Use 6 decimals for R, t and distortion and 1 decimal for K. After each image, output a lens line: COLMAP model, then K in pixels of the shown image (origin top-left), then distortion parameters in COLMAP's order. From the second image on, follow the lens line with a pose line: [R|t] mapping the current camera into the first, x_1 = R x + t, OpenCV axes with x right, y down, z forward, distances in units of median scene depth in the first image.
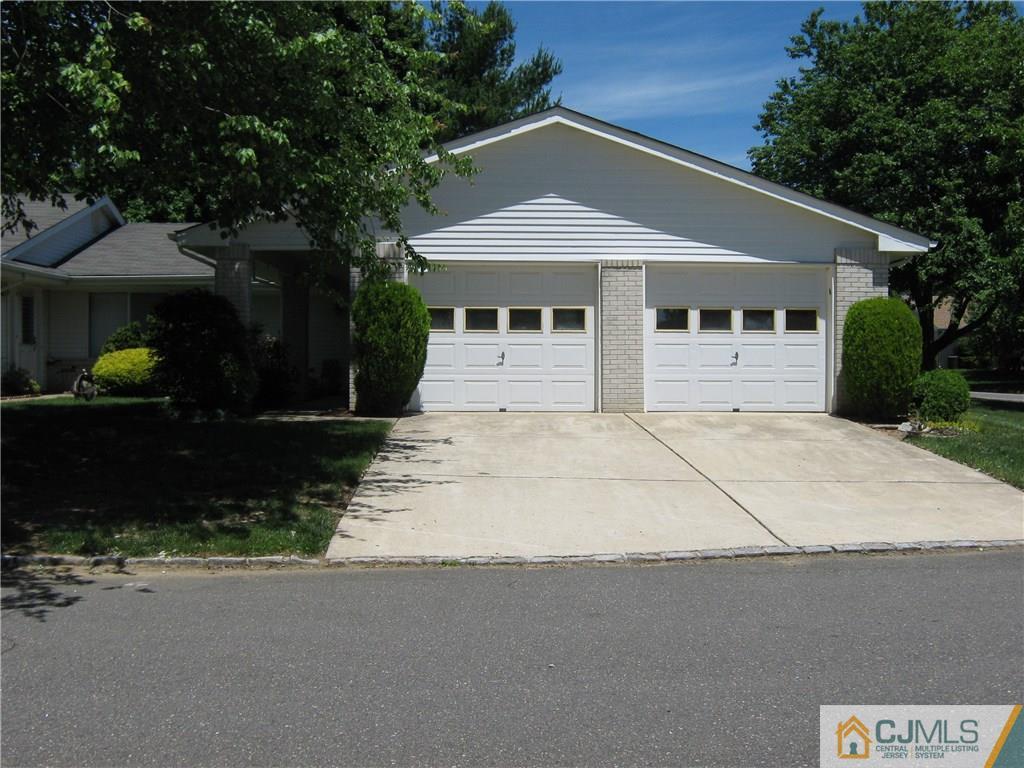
lens RADIAL K [[1173.7, 0, 512.0], [0, 1173.7, 384.0], [0, 0, 1]] dist [-0.122945, -0.029461]
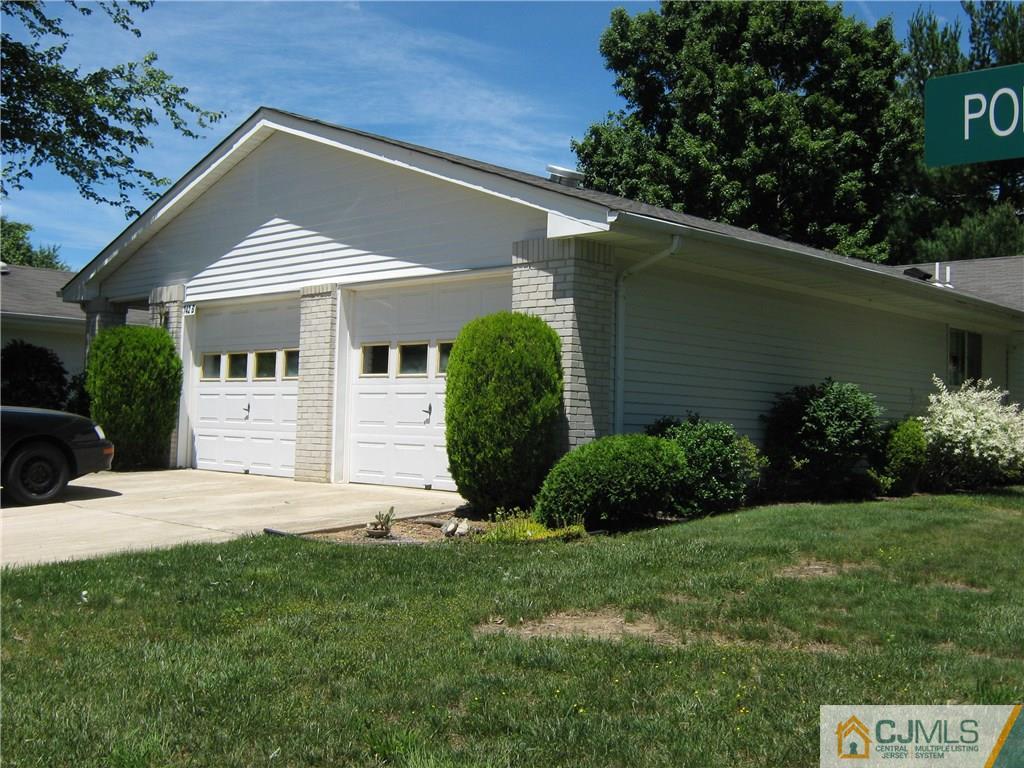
lens RADIAL K [[1173.7, 0, 512.0], [0, 1173.7, 384.0], [0, 0, 1]] dist [-0.122945, -0.029461]
pose [[0.703438, -0.010798, -0.710675, 0.735692], [-0.031677, 0.998415, -0.046524, -0.008241], [0.710050, 0.055238, 0.701981, 0.546972]]
